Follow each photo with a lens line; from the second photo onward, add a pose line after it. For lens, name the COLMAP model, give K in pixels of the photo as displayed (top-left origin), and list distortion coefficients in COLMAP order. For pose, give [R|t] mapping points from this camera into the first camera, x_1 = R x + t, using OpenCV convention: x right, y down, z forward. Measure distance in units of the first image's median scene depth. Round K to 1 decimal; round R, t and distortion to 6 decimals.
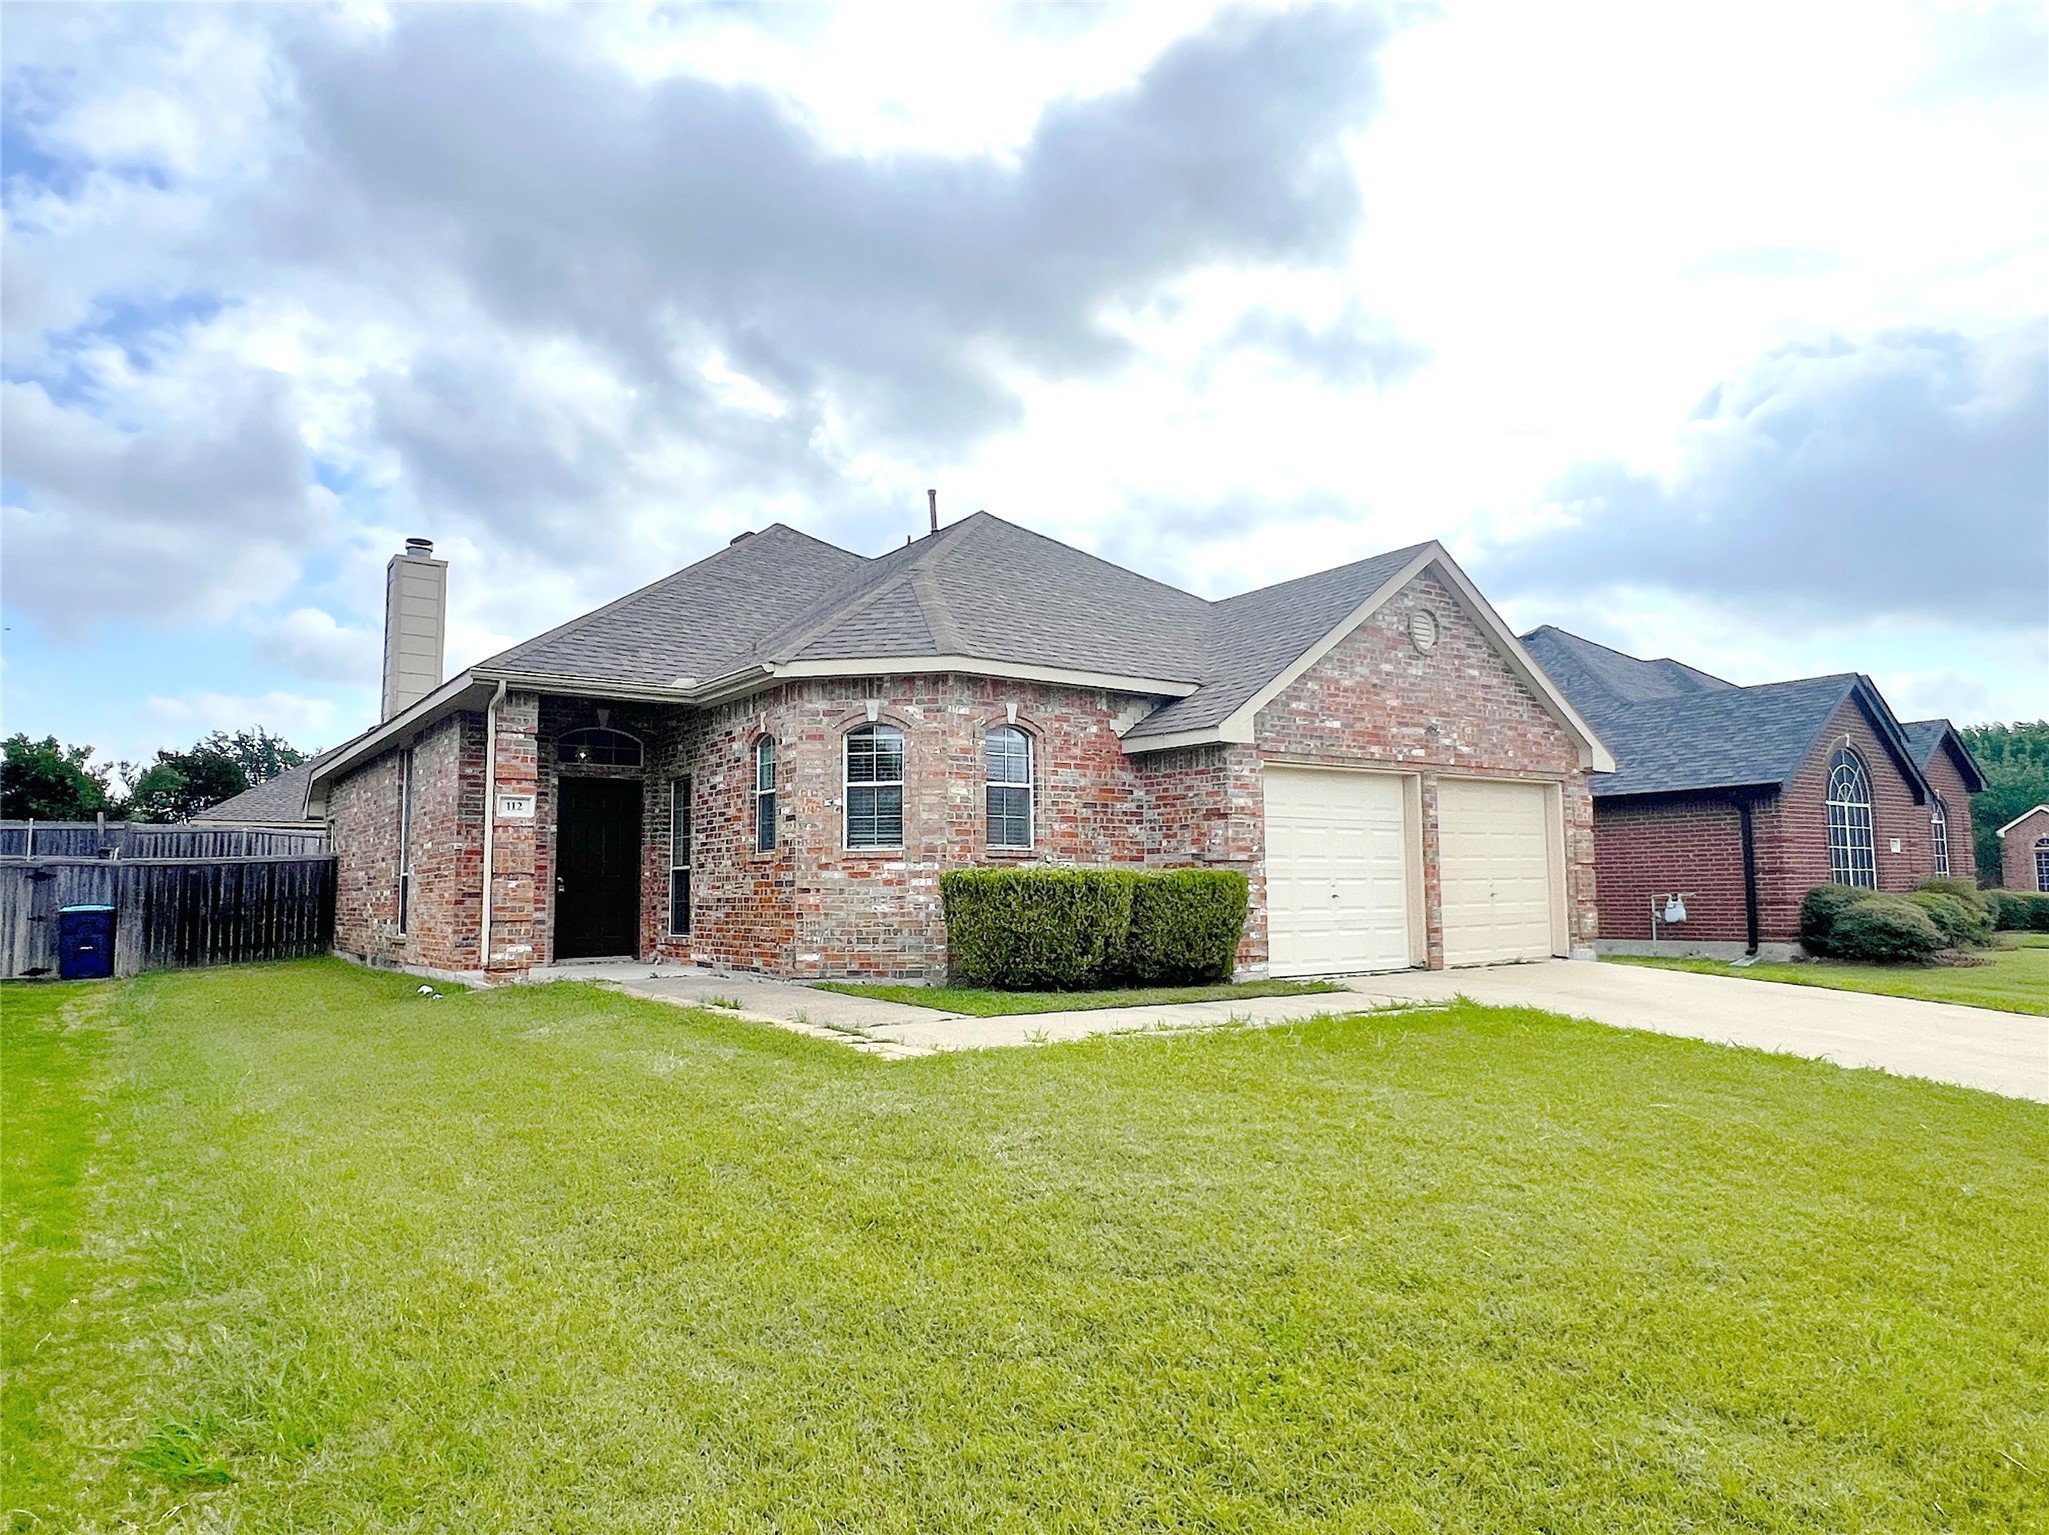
lens RADIAL K [[1267.2, 0, 1022.0], [0, 1267.2, 769.4], [0, 0, 1]] dist [-0.009985, -0.000388]
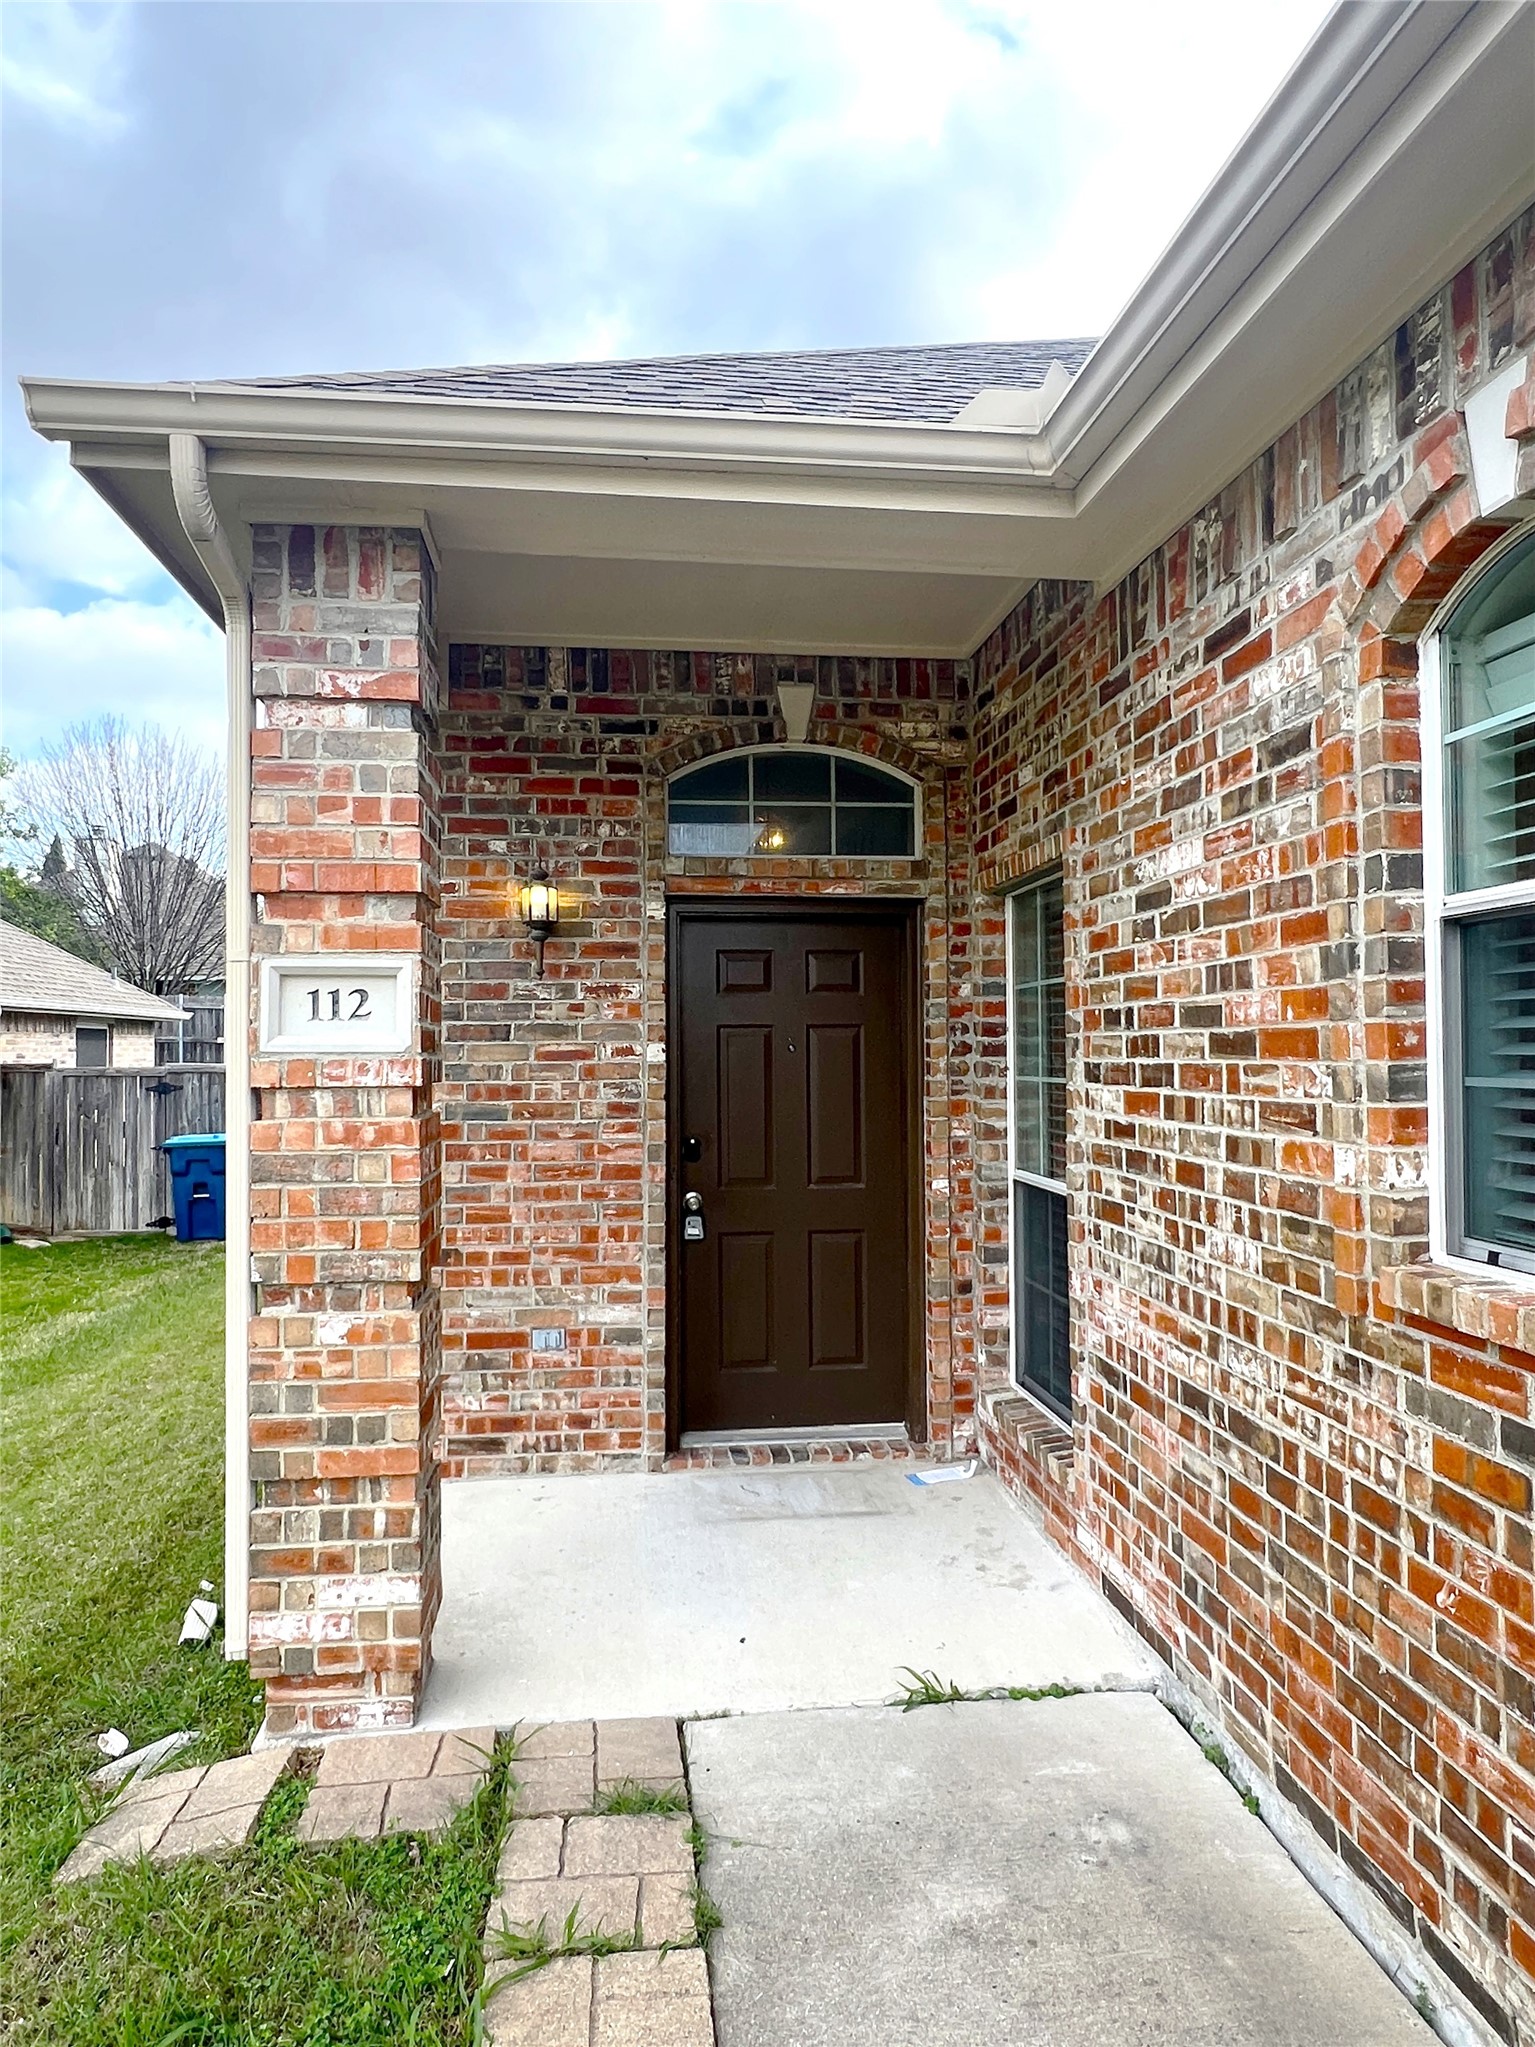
lens RADIAL K [[1266.0, 0, 767.3], [0, 1266.0, 1024.5], [0, 0, 1]] dist [-0.009985, -0.000388]
pose [[0.876382, -0.003925, -0.481600, -0.191304], [0.044275, 0.996389, 0.072448, 0.017056], [0.479577, -0.084815, 0.873391, 0.748453]]
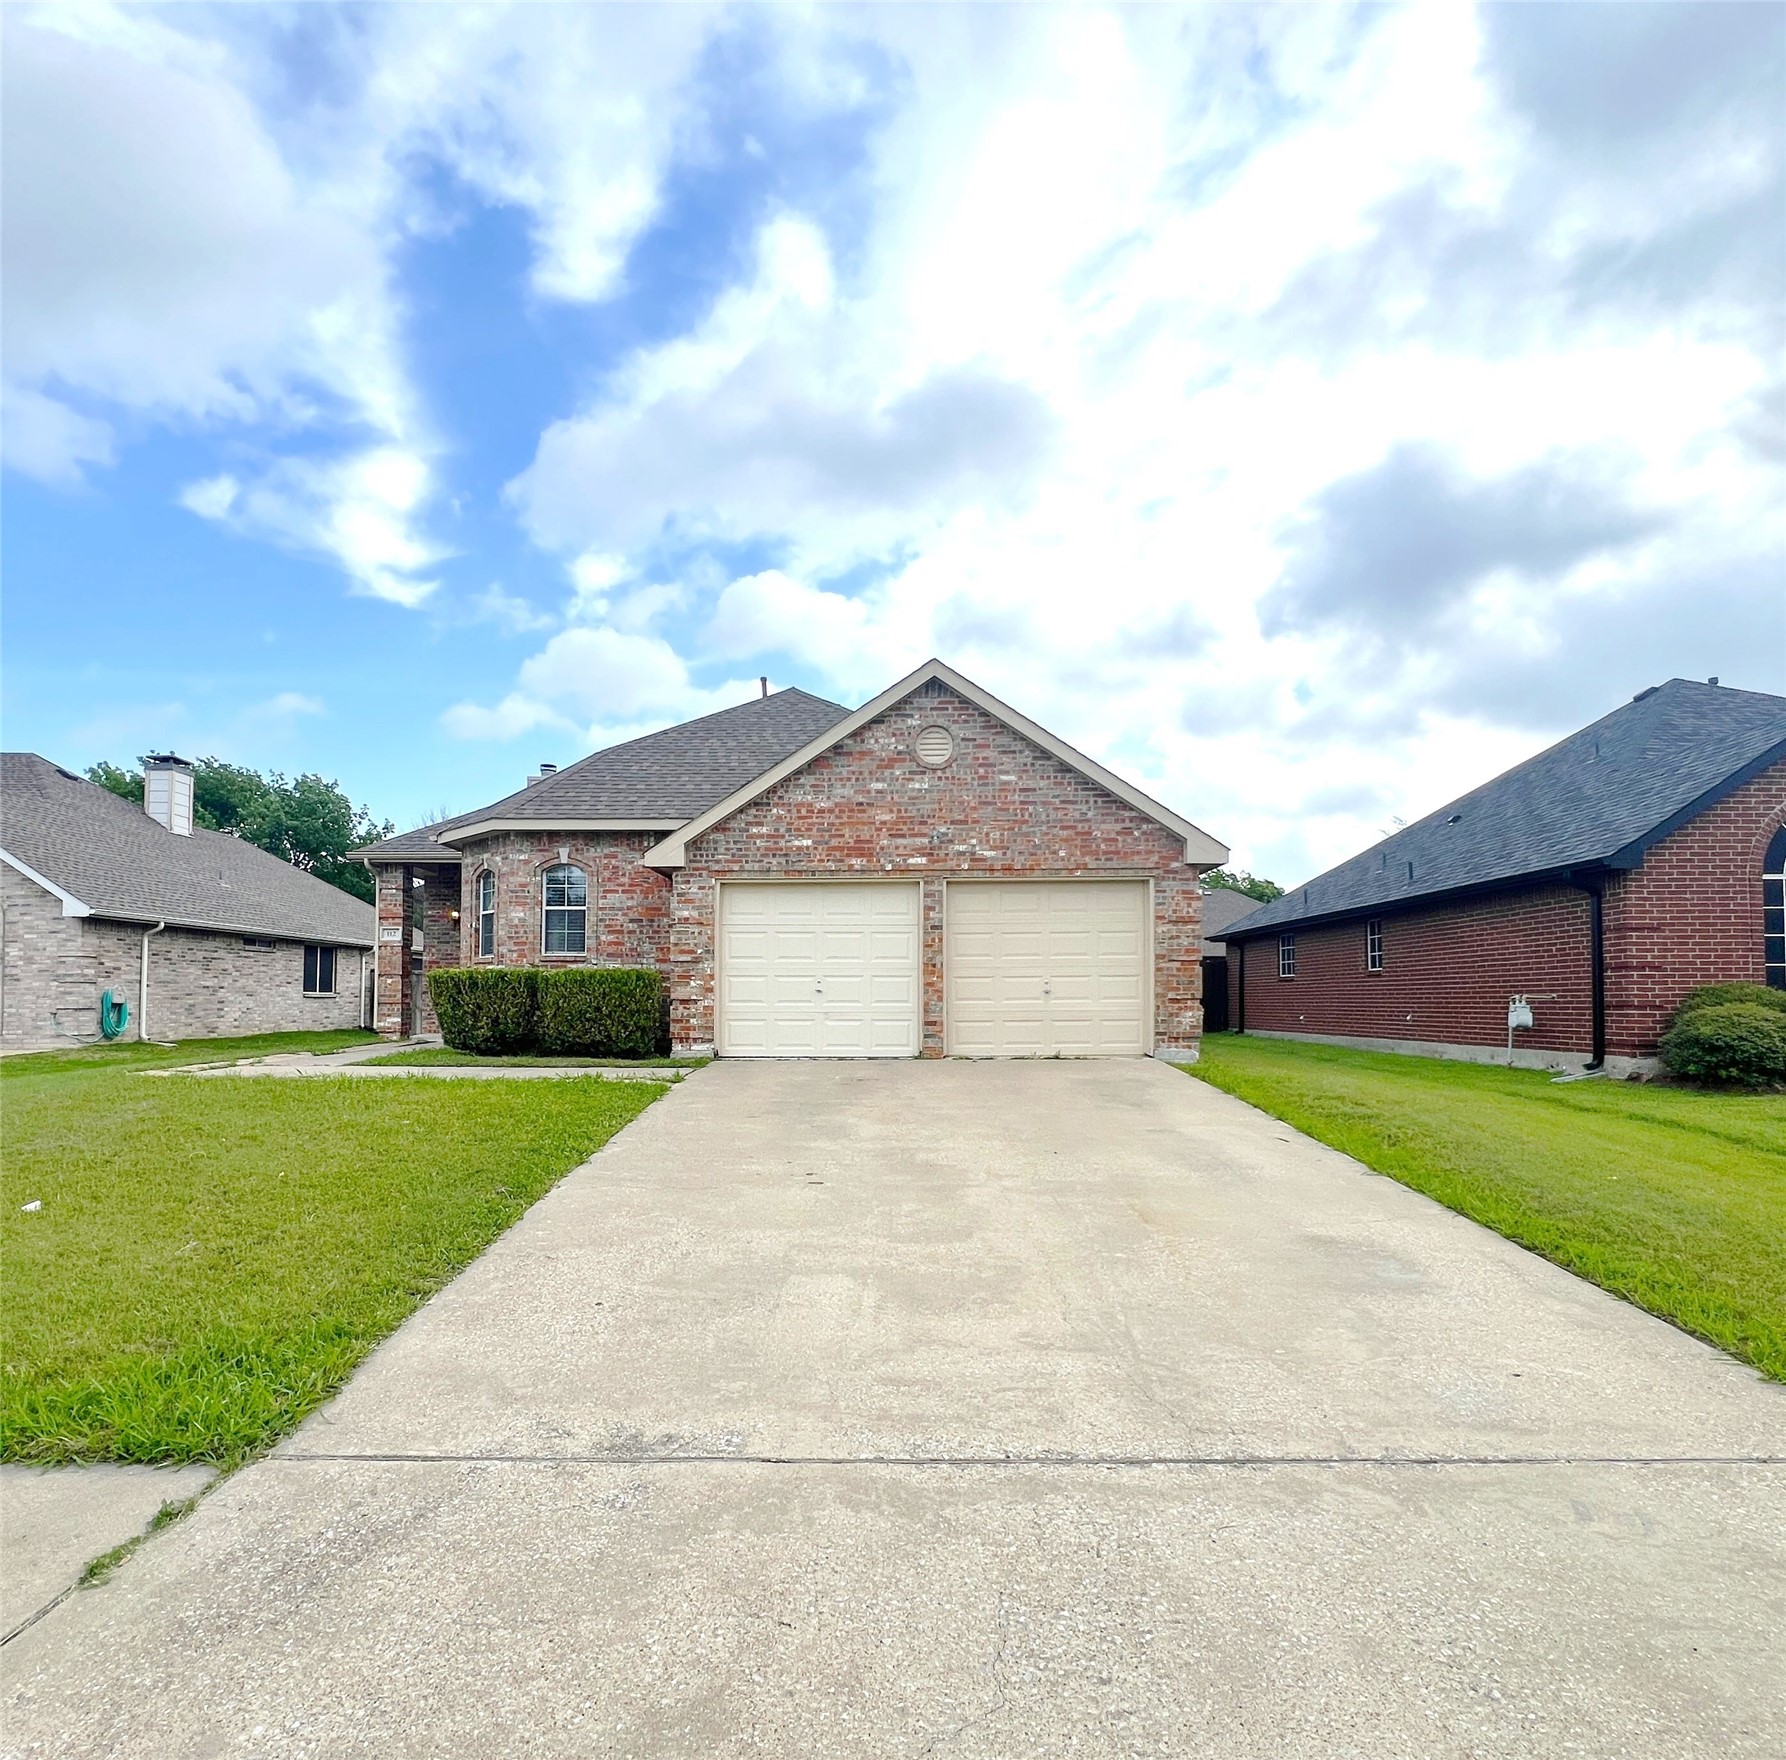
lens RADIAL K [[1048.4, 0, 916.6], [0, 1048.4, 969.9], [0, 0, 1]] dist [-0.006329, -0.000246]
pose [[0.807381, -0.007311, -0.589985, 0.864351], [0.049918, 0.997185, 0.055954, 0.030701], [0.587915, -0.074628, 0.805473, 0.272363]]
